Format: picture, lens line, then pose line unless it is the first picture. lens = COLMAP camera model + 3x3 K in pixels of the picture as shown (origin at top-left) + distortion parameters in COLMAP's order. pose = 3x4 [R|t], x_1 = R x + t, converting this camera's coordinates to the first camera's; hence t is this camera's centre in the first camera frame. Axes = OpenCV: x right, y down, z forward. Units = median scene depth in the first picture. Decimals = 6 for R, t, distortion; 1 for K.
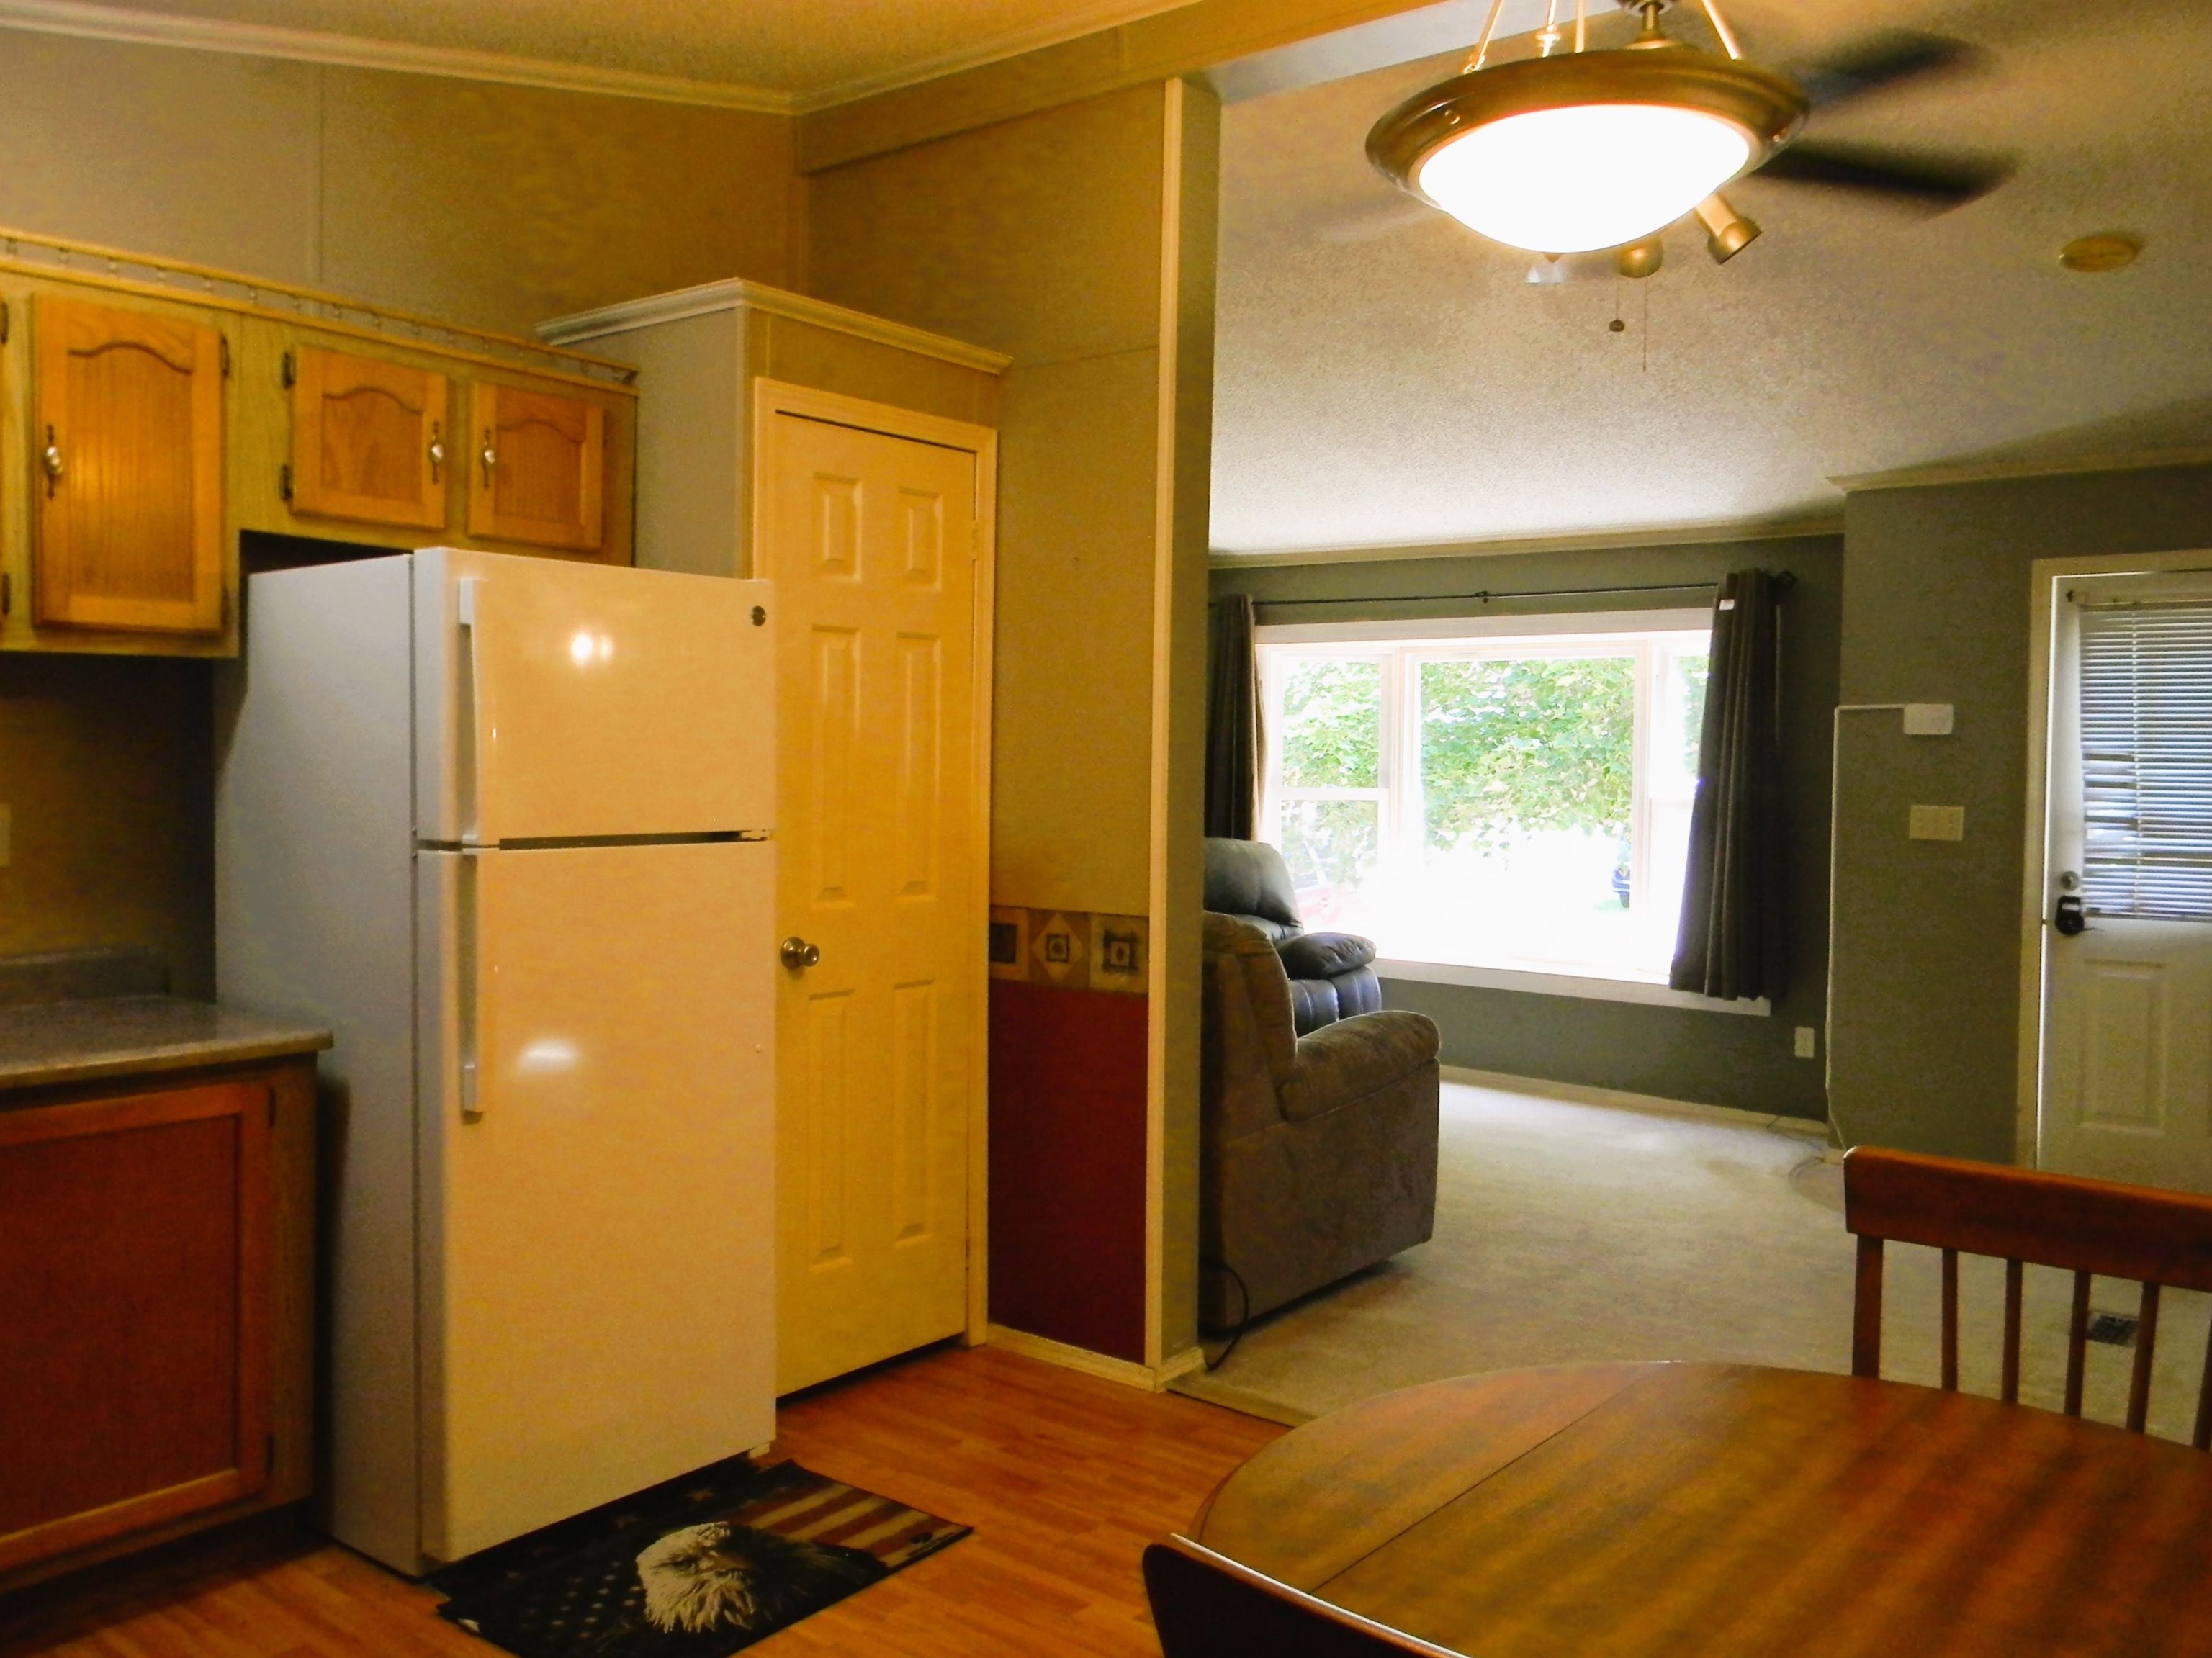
lens RADIAL K [[1821.2, 0, 1114.5], [0, 1821.2, 827.3], [0, 0, 1]] dist [-0.003334, -0.005134]
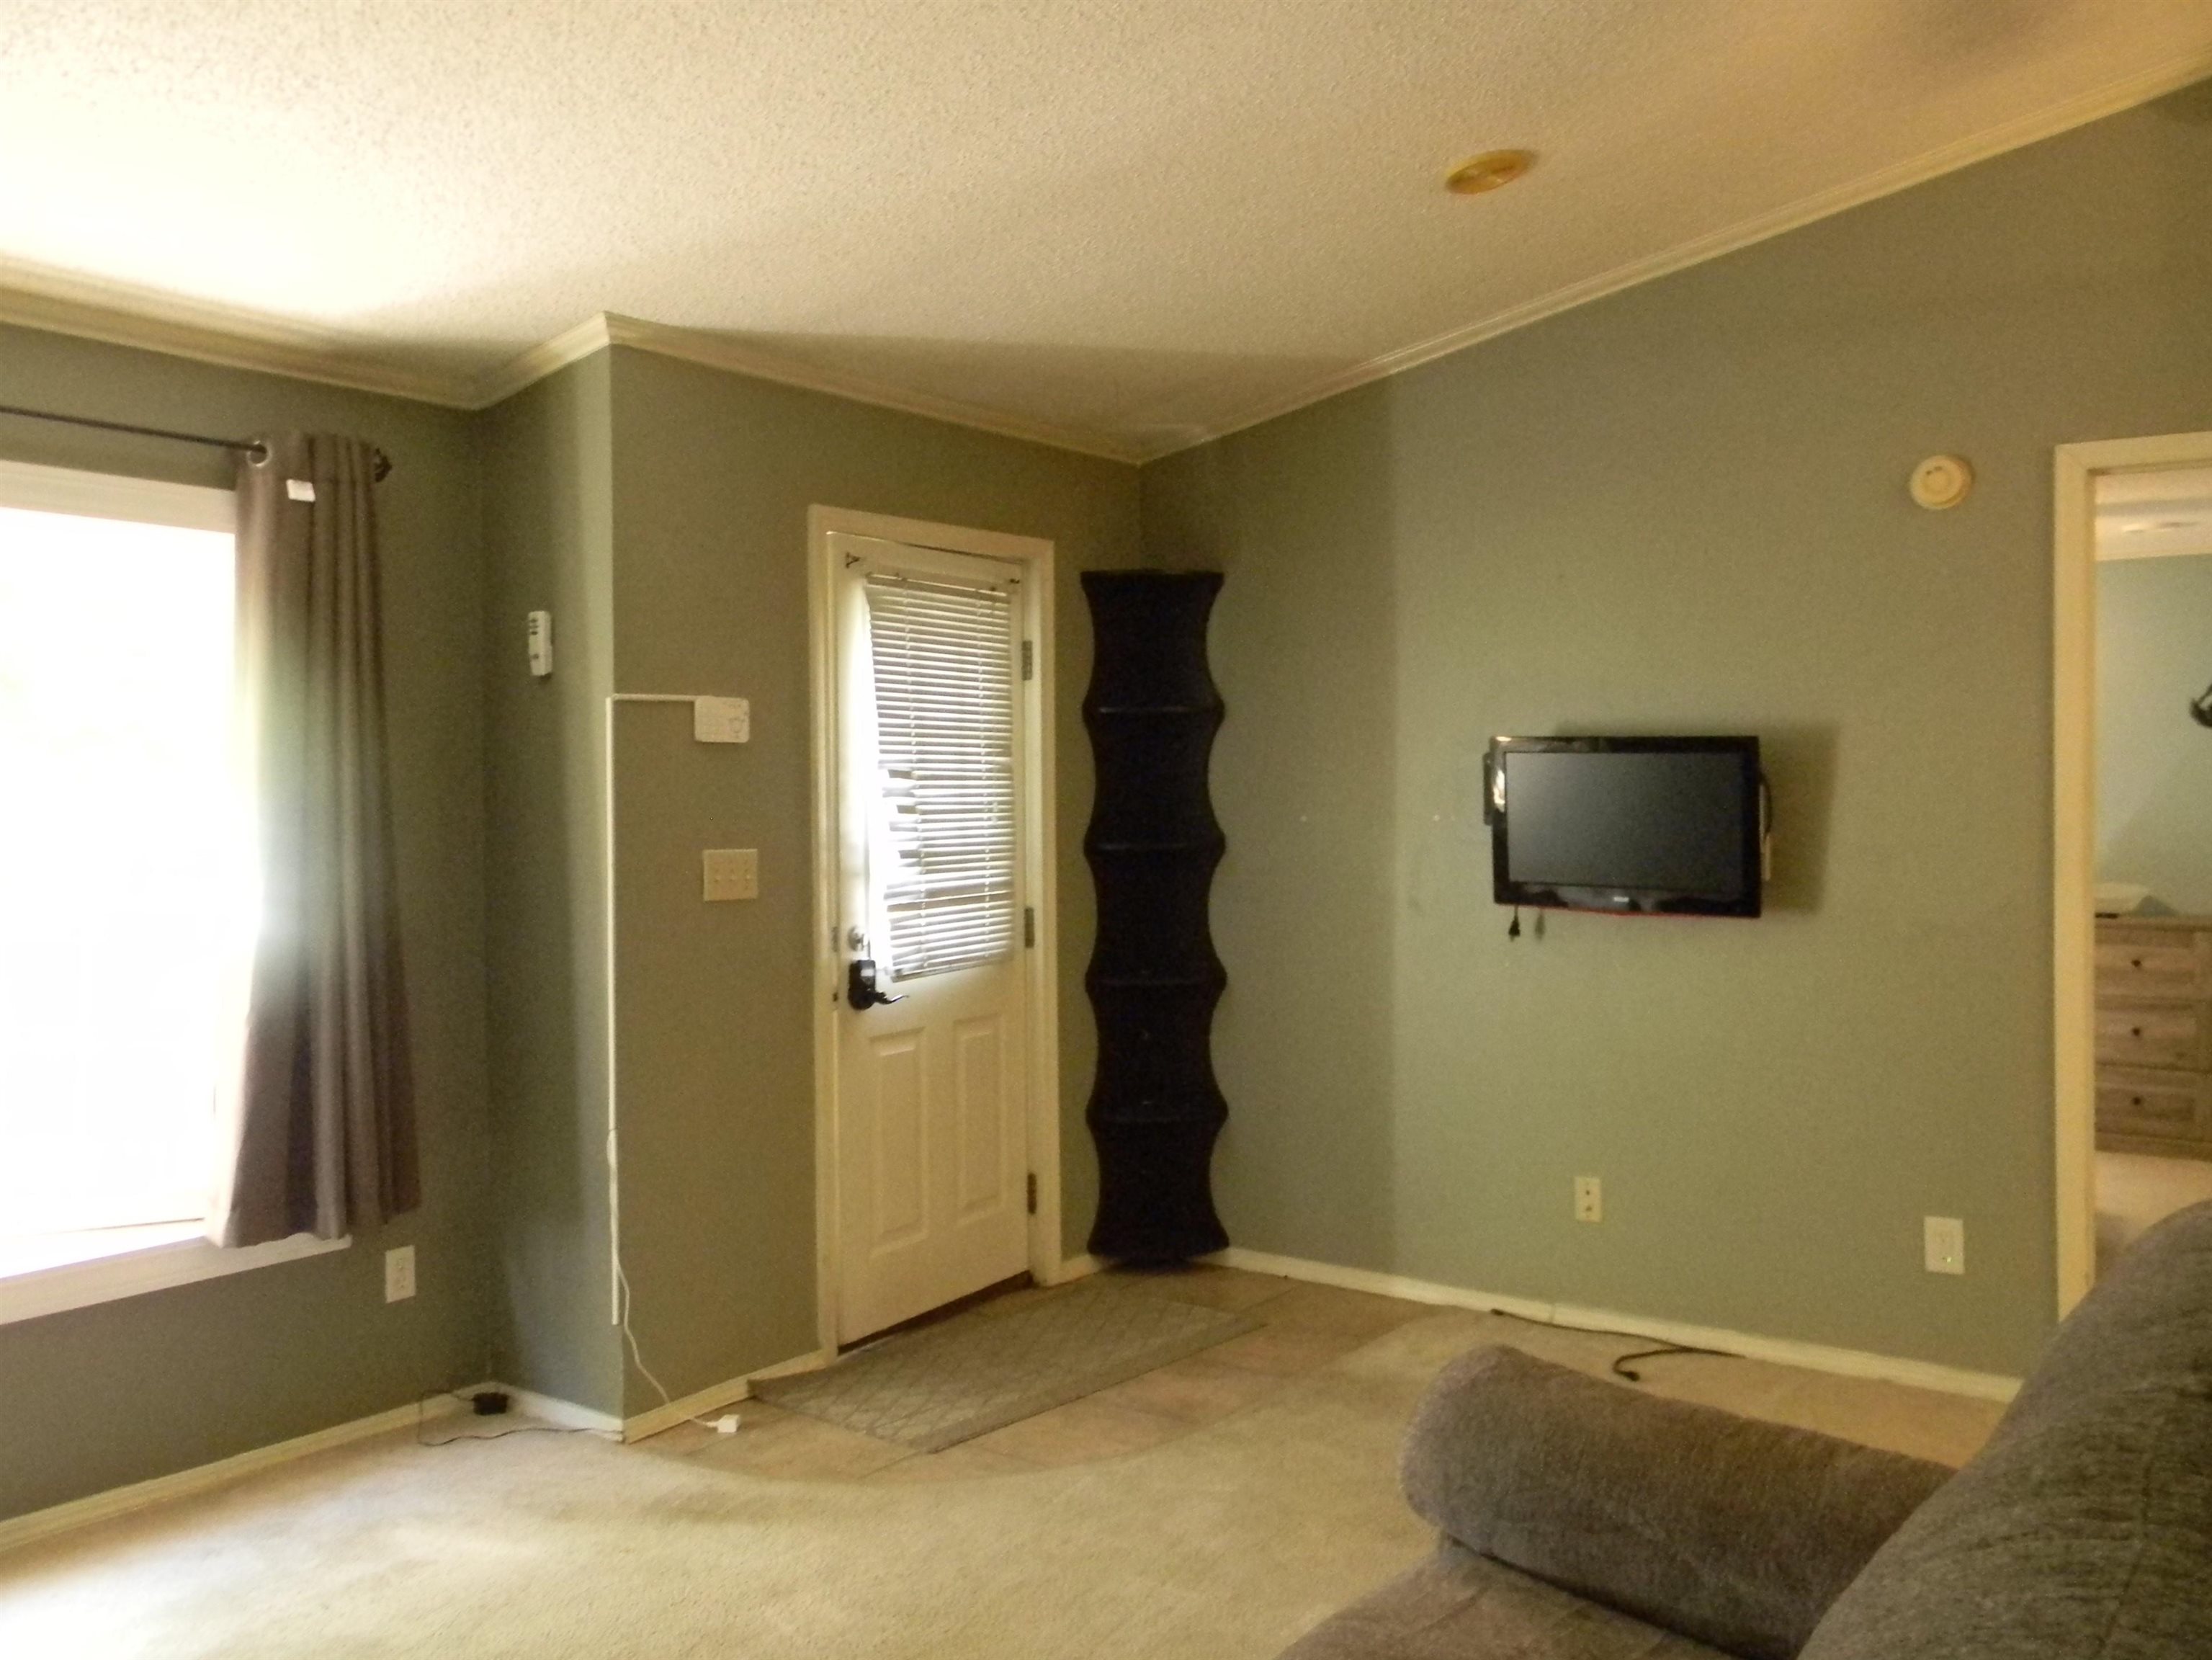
lens RADIAL K [[1805.1, 0, 1063.2], [0, 1805.1, 824.6], [0, 0, 1]] dist [0.010097, 0.002144]
pose [[-0.023965, -0.033069, 0.999166, -0.214945], [0.044972, 0.998405, 0.034122, -0.037771], [-0.998701, 0.045752, -0.022439, 0.883879]]
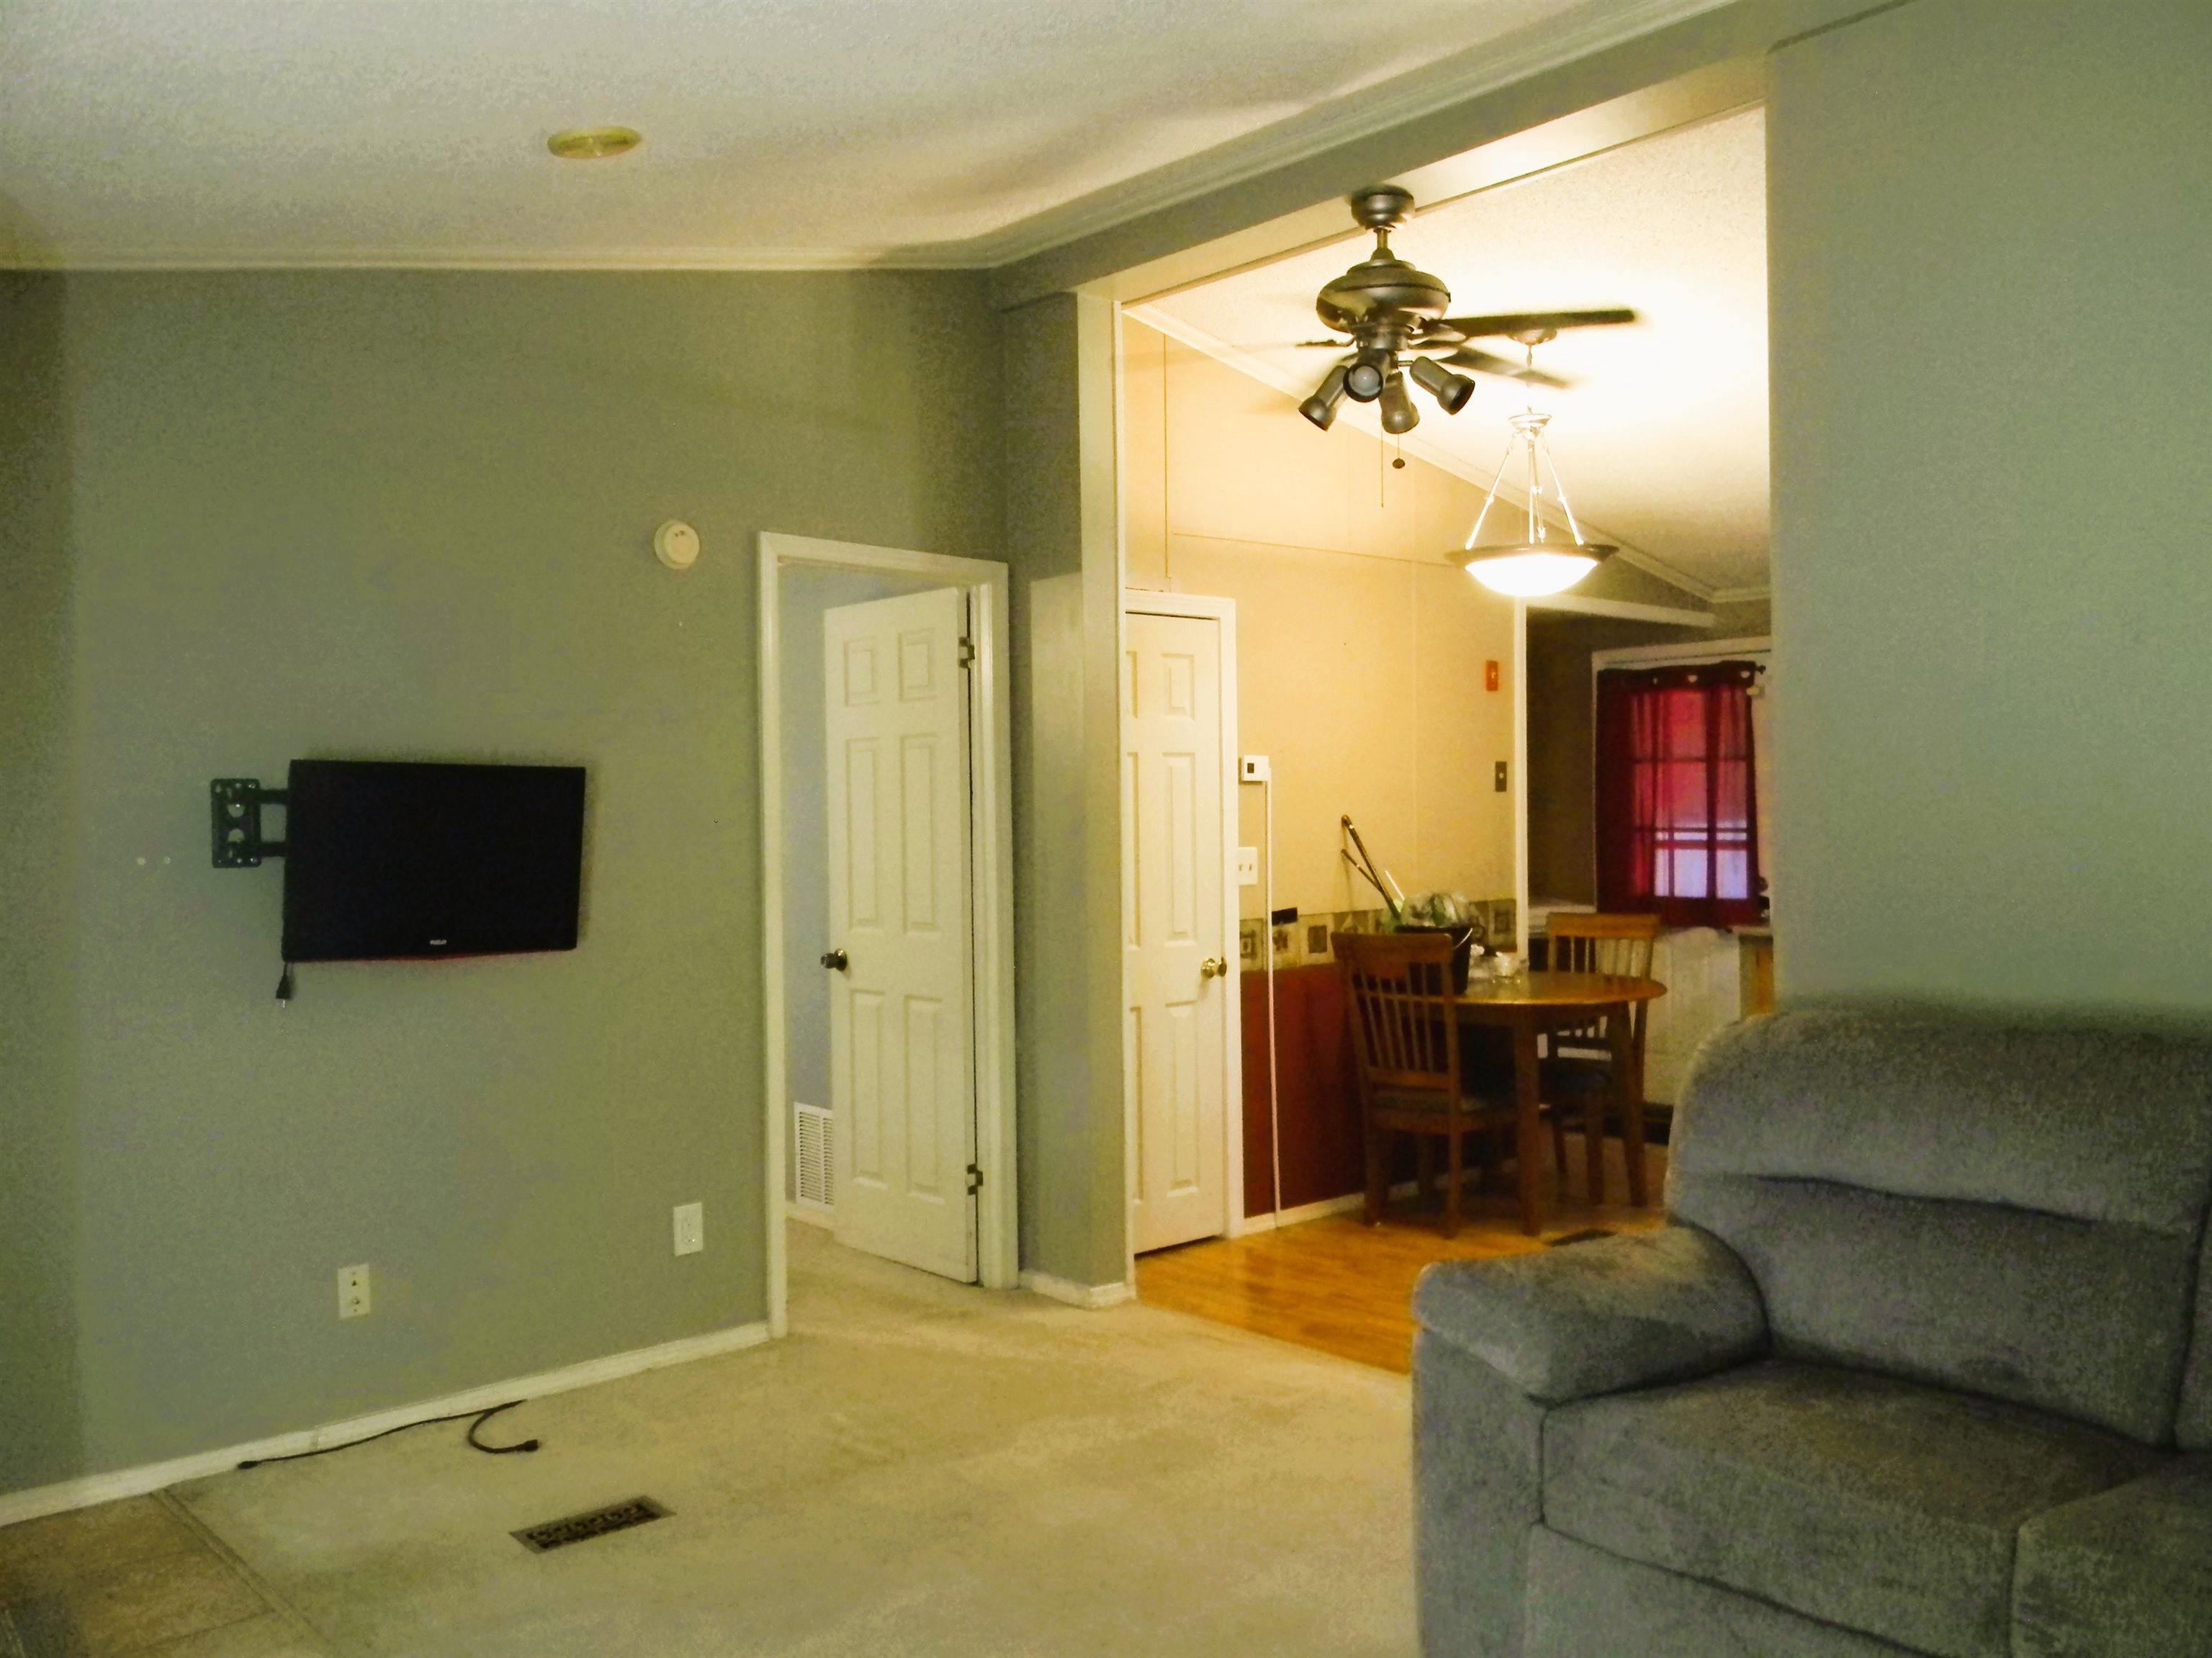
lens RADIAL K [[1821.2, 0, 1114.5], [0, 1821.2, 827.3], [0, 0, 1]] dist [-0.003334, -0.005134]
pose [[-0.984844, -0.010896, 0.173101, 0.137185], [-0.001237, 0.998441, 0.055808, -0.052632], [-0.173439, 0.054748, -0.983322, 1.246277]]
